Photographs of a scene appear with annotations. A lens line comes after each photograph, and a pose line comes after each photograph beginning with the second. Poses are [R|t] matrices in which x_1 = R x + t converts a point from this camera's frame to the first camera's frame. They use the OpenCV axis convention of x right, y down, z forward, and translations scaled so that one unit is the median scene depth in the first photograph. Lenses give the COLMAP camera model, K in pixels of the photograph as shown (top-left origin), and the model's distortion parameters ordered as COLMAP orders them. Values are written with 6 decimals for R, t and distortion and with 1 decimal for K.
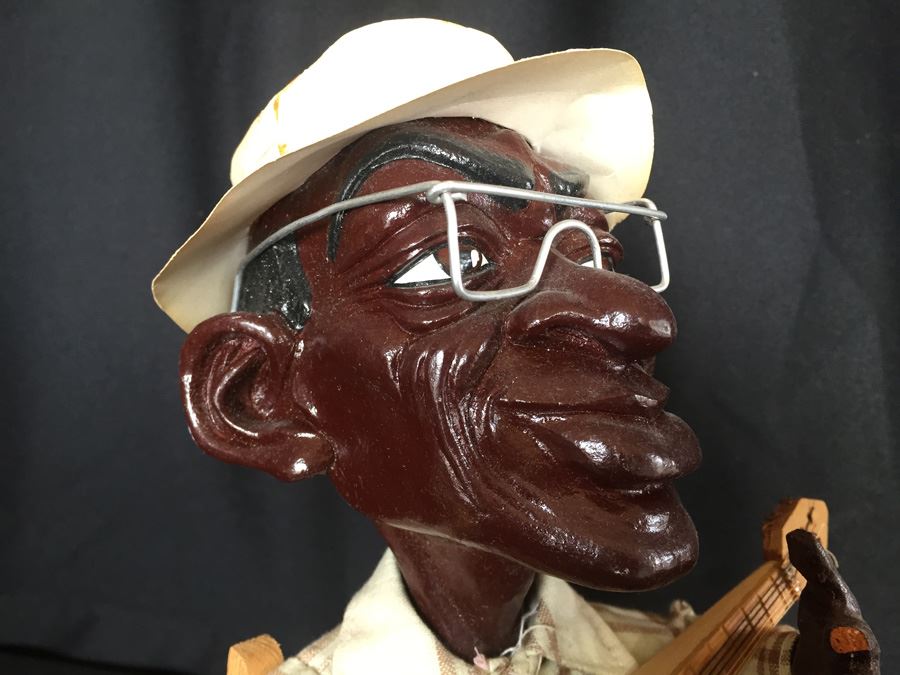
lens RADIAL K [[762.7, 0, 436.4], [0, 762.7, 338.6], [0, 0, 1]] dist [0.053350, -0.096582]
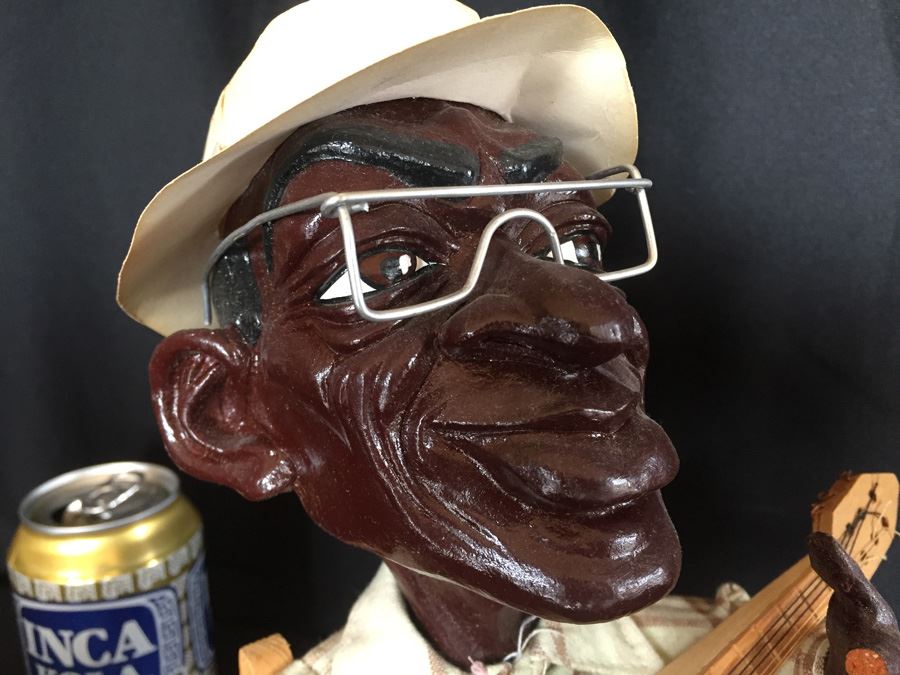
lens RADIAL K [[762.7, 0, 448.9], [0, 762.7, 330.9], [0, 0, 1]] dist [0.053350, -0.096582]
pose [[0.984739, -0.062104, -0.162582, 0.214613], [0.075728, 0.993995, 0.078987, -0.082686], [0.156700, -0.090094, 0.983528, 0.092782]]
